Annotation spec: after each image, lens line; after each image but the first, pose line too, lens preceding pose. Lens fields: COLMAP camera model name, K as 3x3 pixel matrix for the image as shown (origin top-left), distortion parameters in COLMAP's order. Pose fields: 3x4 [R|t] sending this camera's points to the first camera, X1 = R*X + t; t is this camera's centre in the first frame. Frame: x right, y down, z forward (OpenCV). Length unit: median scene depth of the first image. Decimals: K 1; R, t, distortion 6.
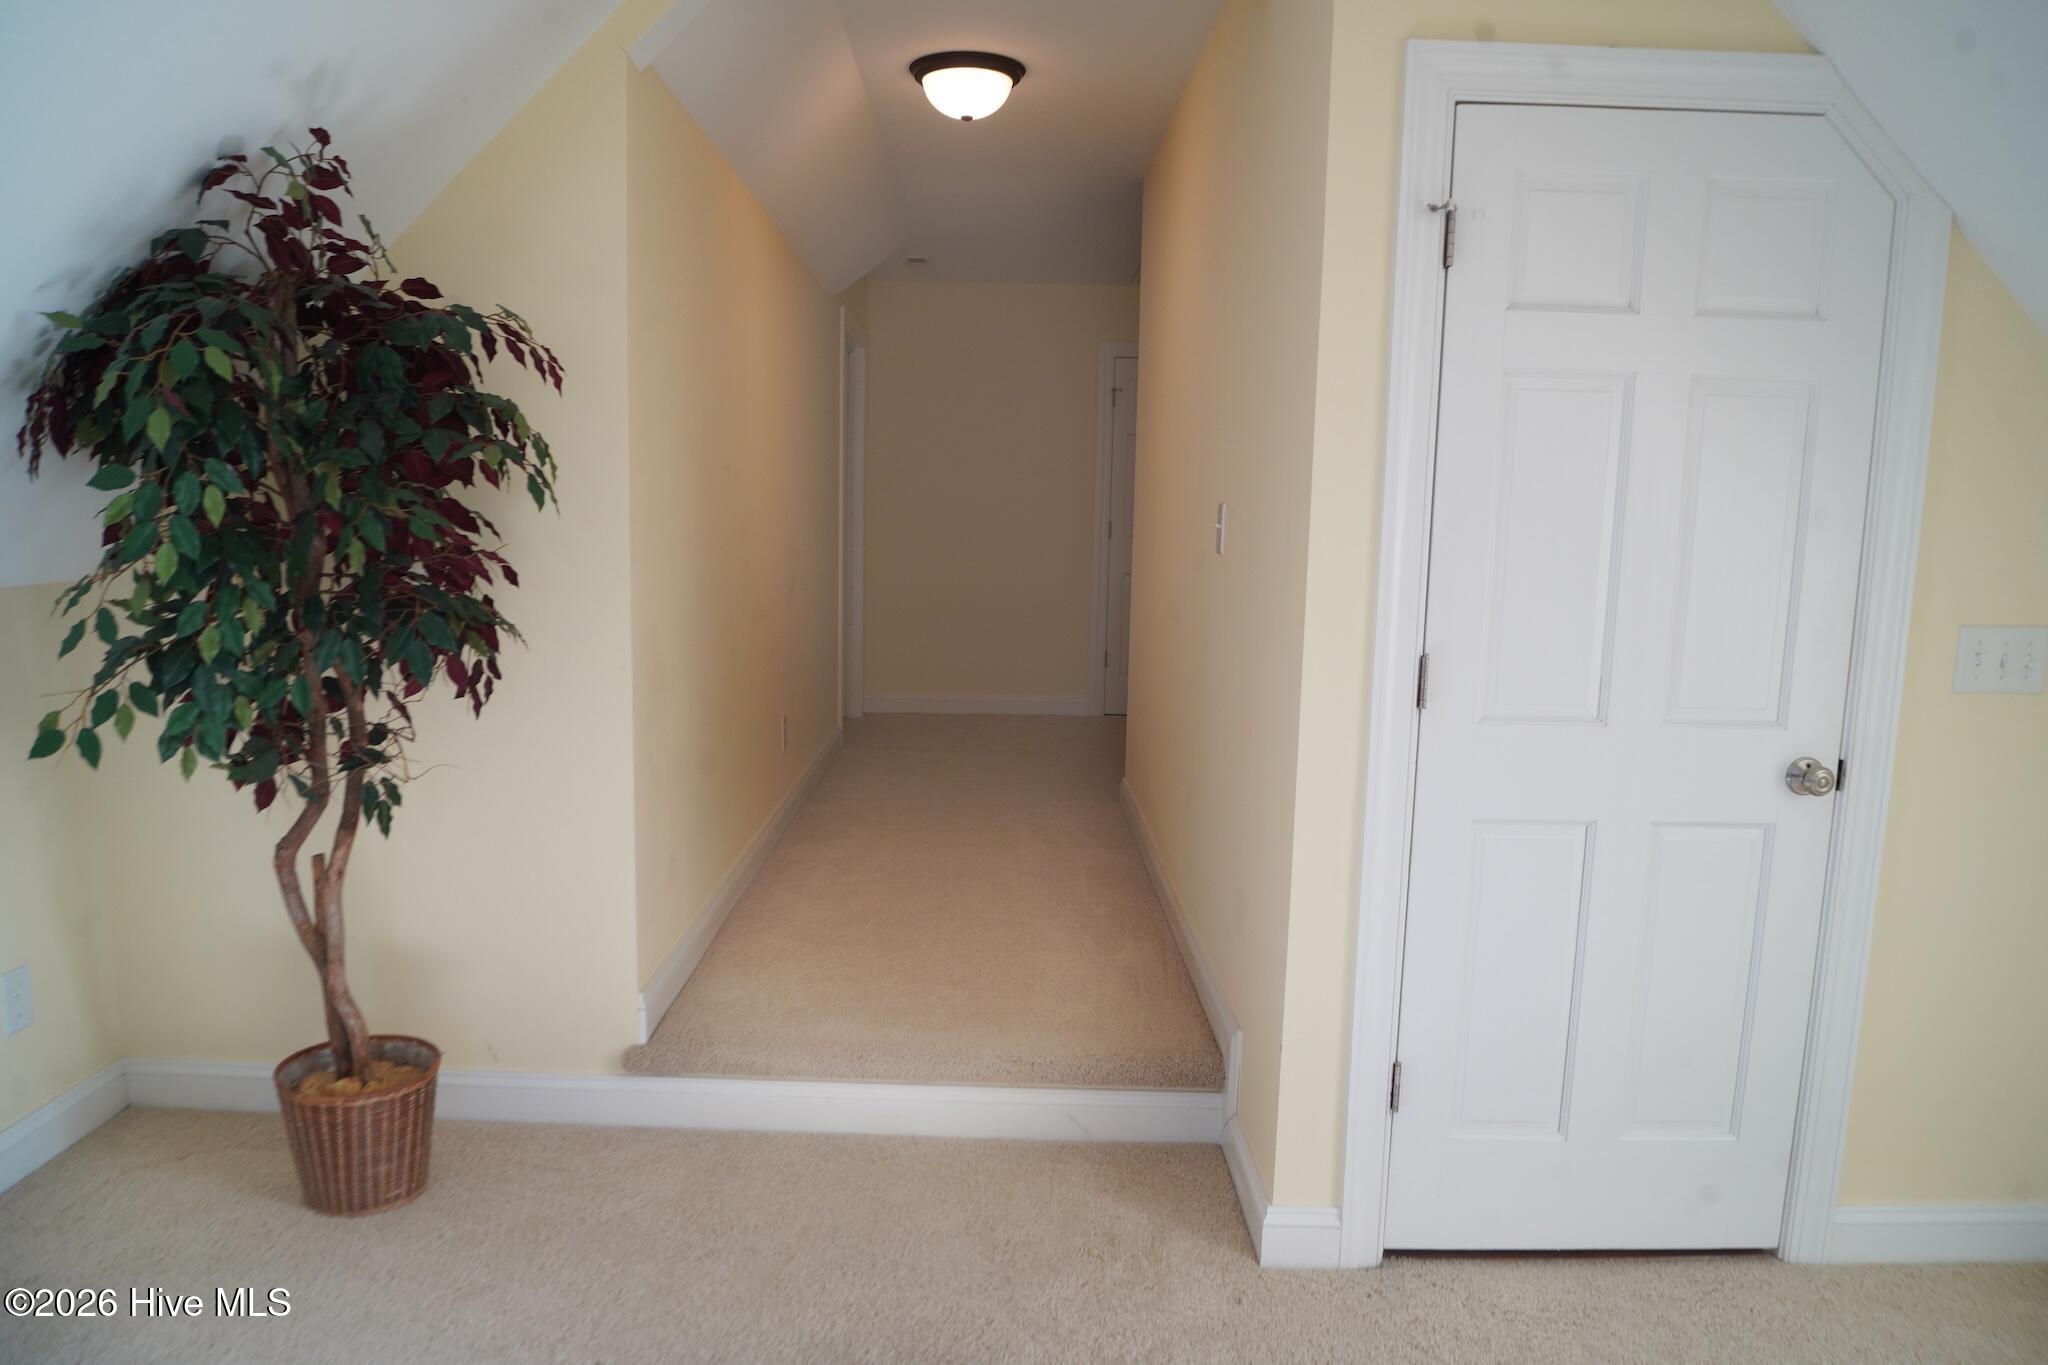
lens RADIAL K [[1396.0, 0, 1024.0], [0, 1396.0, 691.6], [0, 0, 1]] dist [-0.022118, 0.000215]
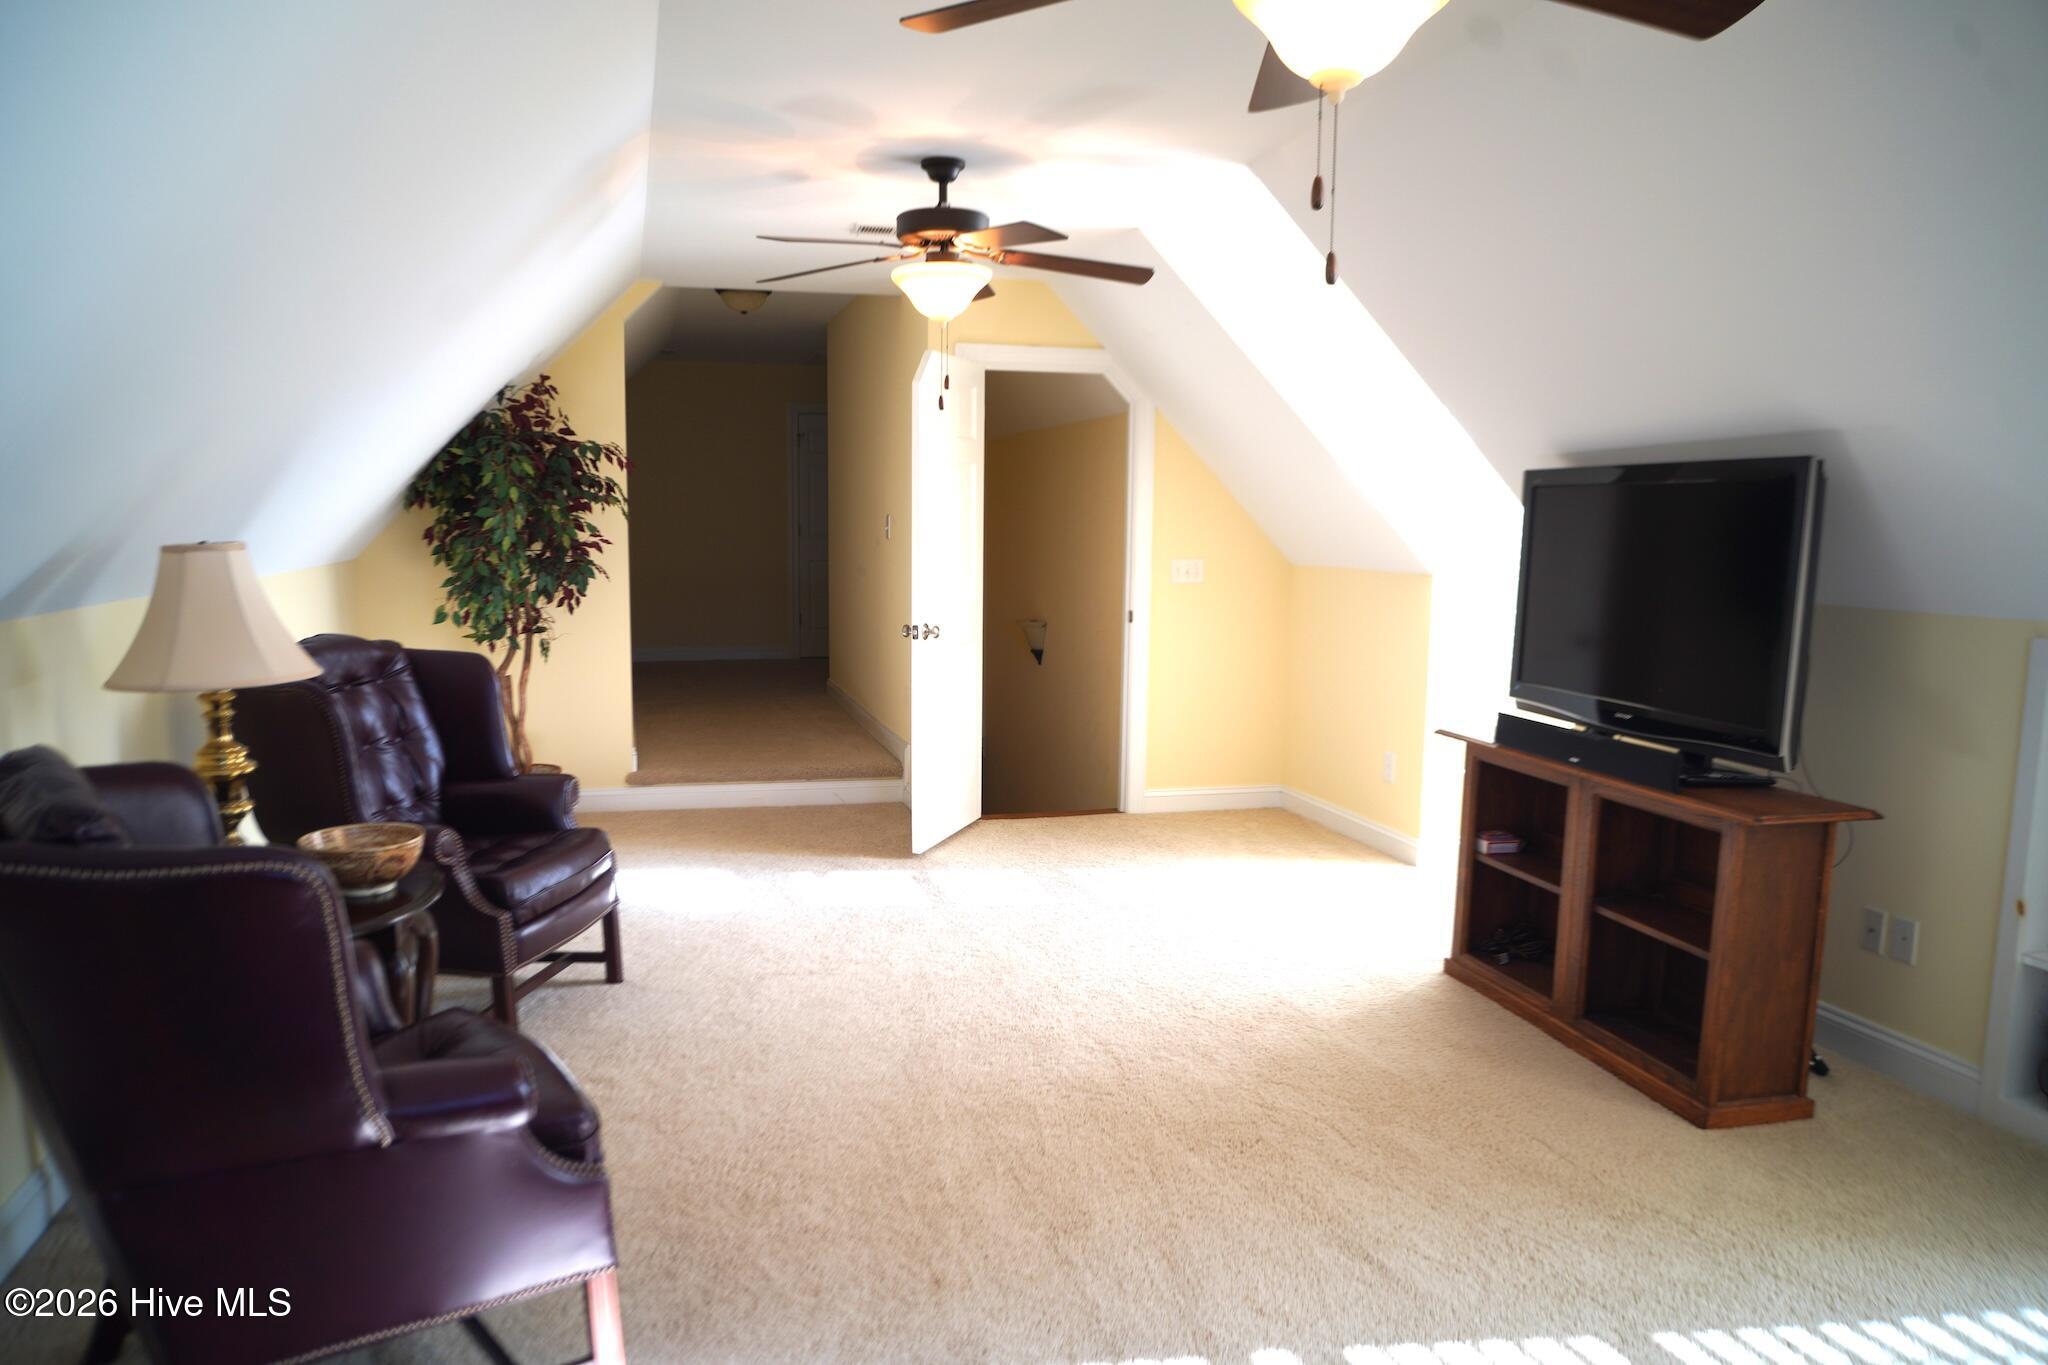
lens RADIAL K [[1396.0, 0, 1024.0], [0, 1396.0, 691.6], [0, 0, 1]] dist [-0.022118, 0.000215]
pose [[0.965318, -0.045760, 0.257037, -0.289202], [0.046533, 0.998912, 0.003080, 0.181638], [-0.256898, 0.008988, 0.966397, -1.461074]]
